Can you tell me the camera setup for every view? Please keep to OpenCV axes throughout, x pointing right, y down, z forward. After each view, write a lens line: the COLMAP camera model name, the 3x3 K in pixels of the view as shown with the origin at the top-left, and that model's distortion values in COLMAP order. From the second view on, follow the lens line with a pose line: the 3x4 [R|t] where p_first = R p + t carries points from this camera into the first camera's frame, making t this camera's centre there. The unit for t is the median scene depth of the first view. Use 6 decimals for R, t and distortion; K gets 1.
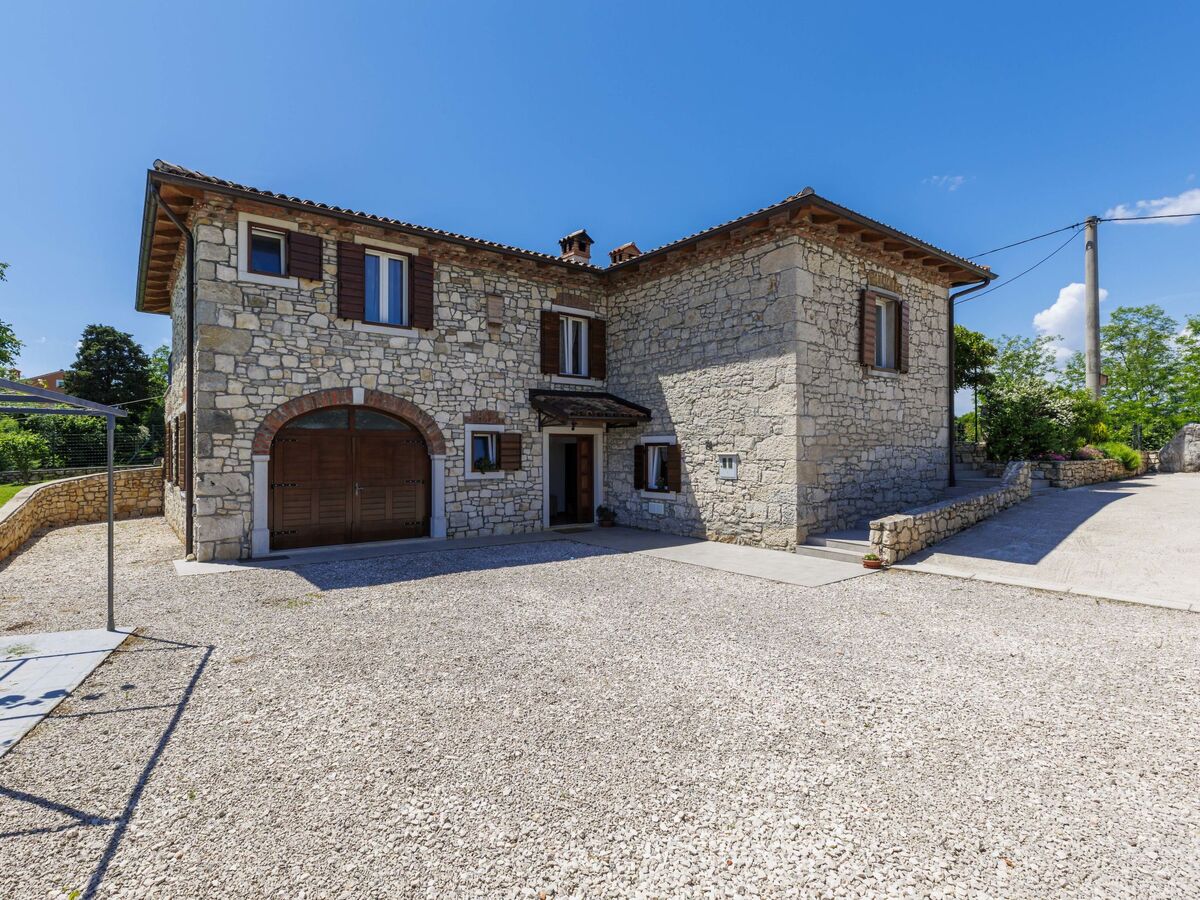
lens RADIAL K [[610.9, 0, 563.4], [0, 610.9, 446.7], [0, 0, 1]] dist [0.002557, 0.000228]
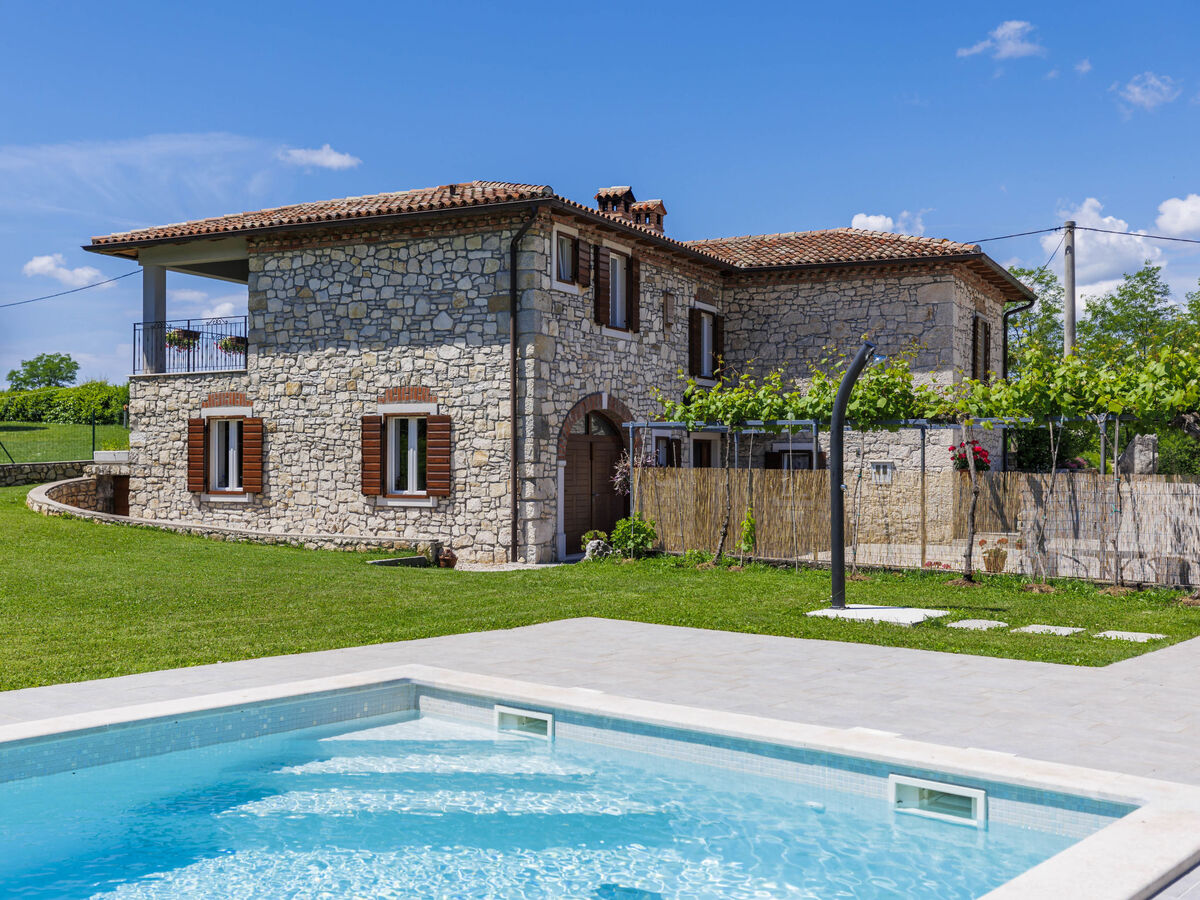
lens RADIAL K [[1329.7, 0, 578.1], [0, 1329.7, 447.5], [0, 0, 1]] dist [-0.017637, 0.000000]
pose [[0.889506, 0.009269, 0.456829, -1.273191], [-0.009891, 0.999951, -0.001029, -0.004807], [-0.456816, -0.003603, 0.889554, -0.840884]]
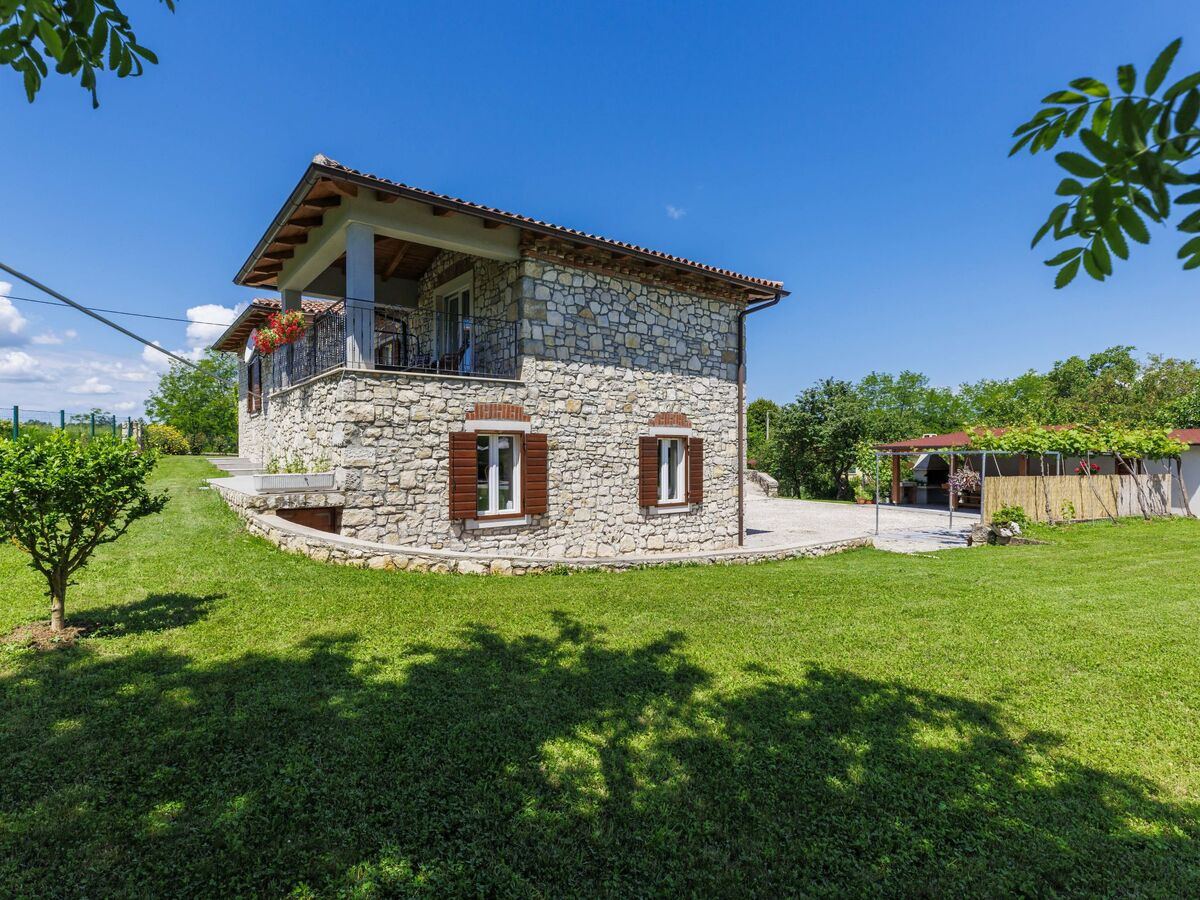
lens RADIAL K [[613.9, 0, 589.1], [0, 613.9, 456.0], [0, 0, 1]] dist [0.005303, -0.001843]
pose [[-0.037943, -0.001812, 0.999278, -1.674779], [-0.011014, 0.999938, 0.001395, -0.017995], [-0.999219, -0.010954, -0.037961, 1.172187]]
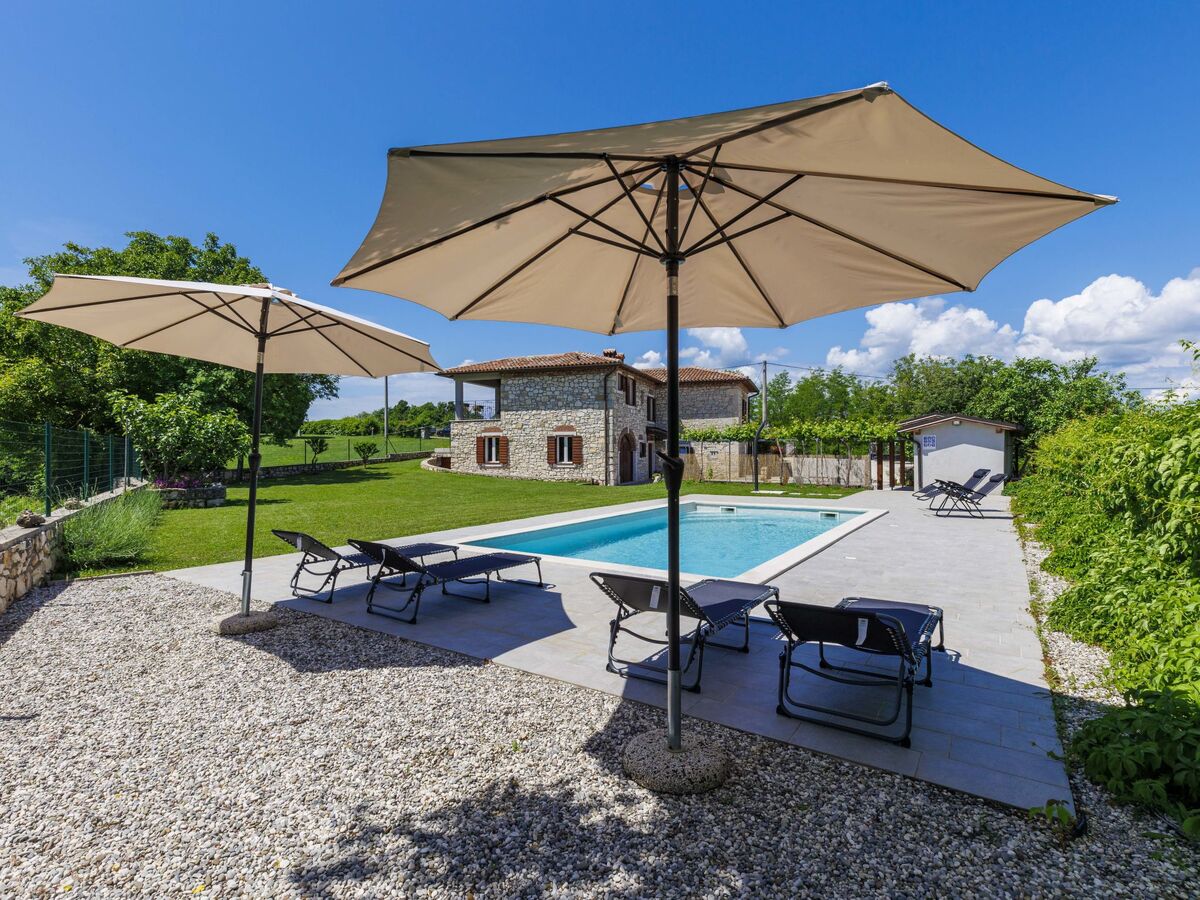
lens RADIAL K [[626.8, 0, 580.9], [0, 626.8, 445.3], [0, 0, 1]] dist [0.001035, 0.001129]
pose [[0.826443, 0.004509, 0.563002, -2.034578], [-0.006323, 0.999979, 0.001273, -0.015005], [-0.562984, -0.004612, 0.826455, -1.218892]]
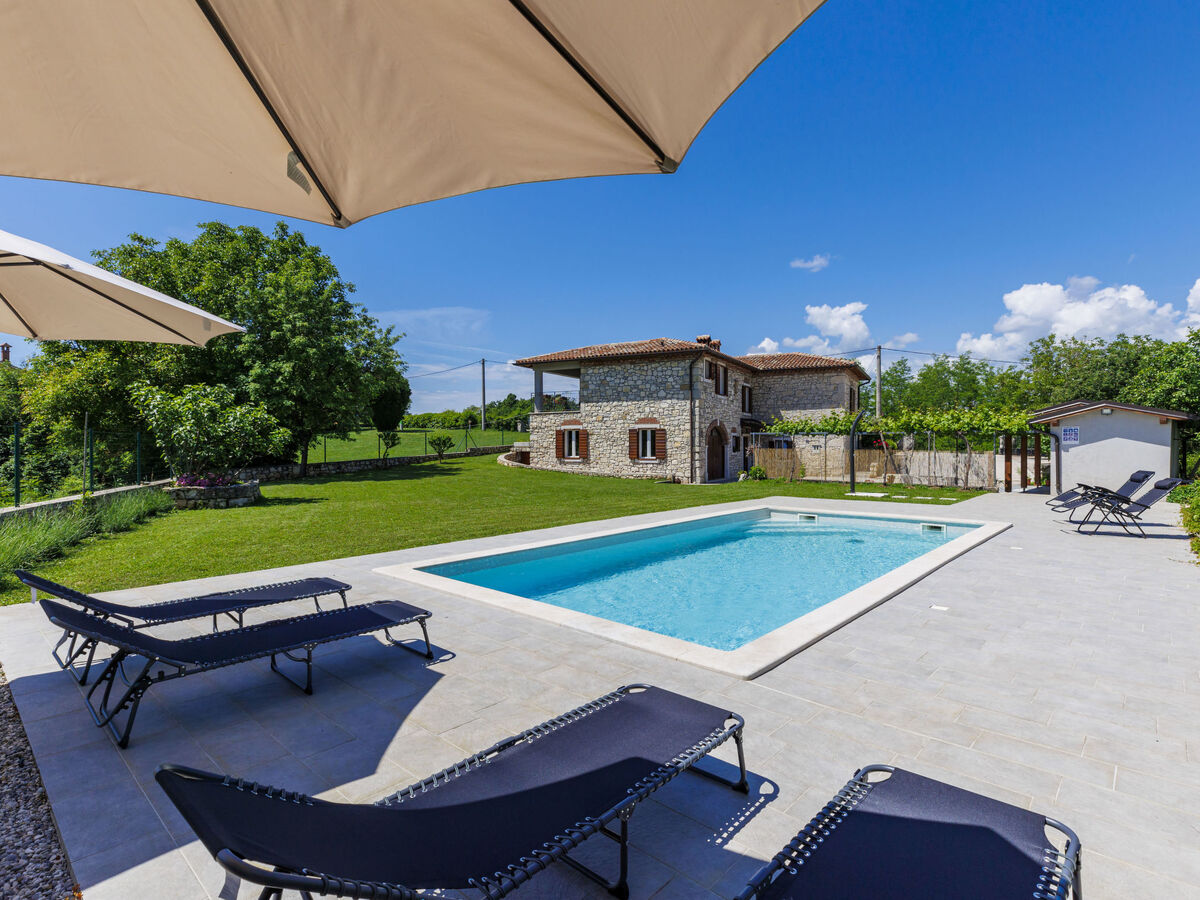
lens RADIAL K [[626.8, 0, 624.9], [0, 626.8, 449.7], [0, 0, 1]] dist [0.001035, 0.001129]
pose [[0.884614, -0.005003, 0.466298, -1.820524], [-0.005084, 0.999780, 0.020373, -0.018930], [-0.466297, -0.020393, 0.884393, -1.116131]]
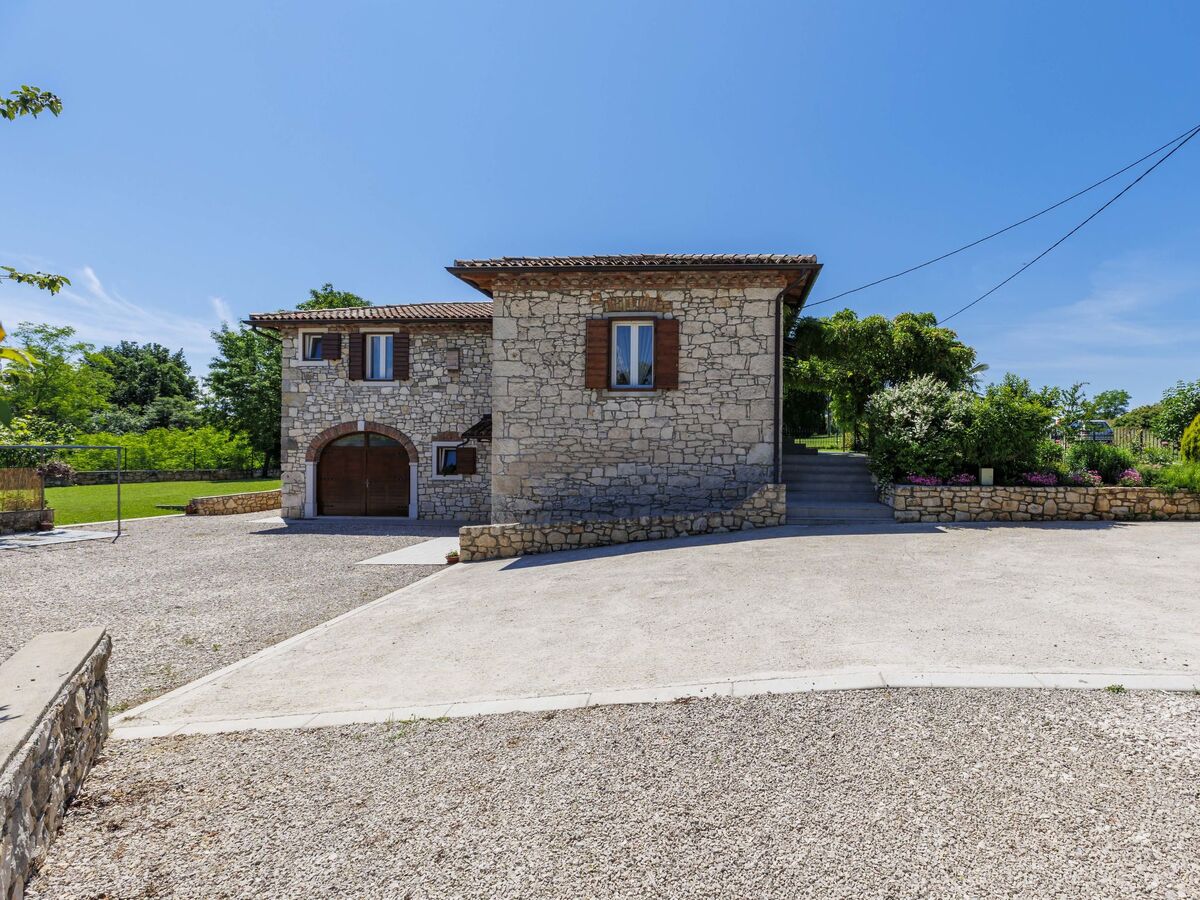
lens RADIAL K [[610.9, 0, 660.2], [0, 610.9, 447.3], [0, 0, 1]] dist [0.002557, 0.000228]
pose [[0.771886, 0.005230, -0.635740, 1.240343], [0.000357, 0.999962, 0.008659, -0.037528], [0.635761, -0.006911, 0.771855, 0.231222]]
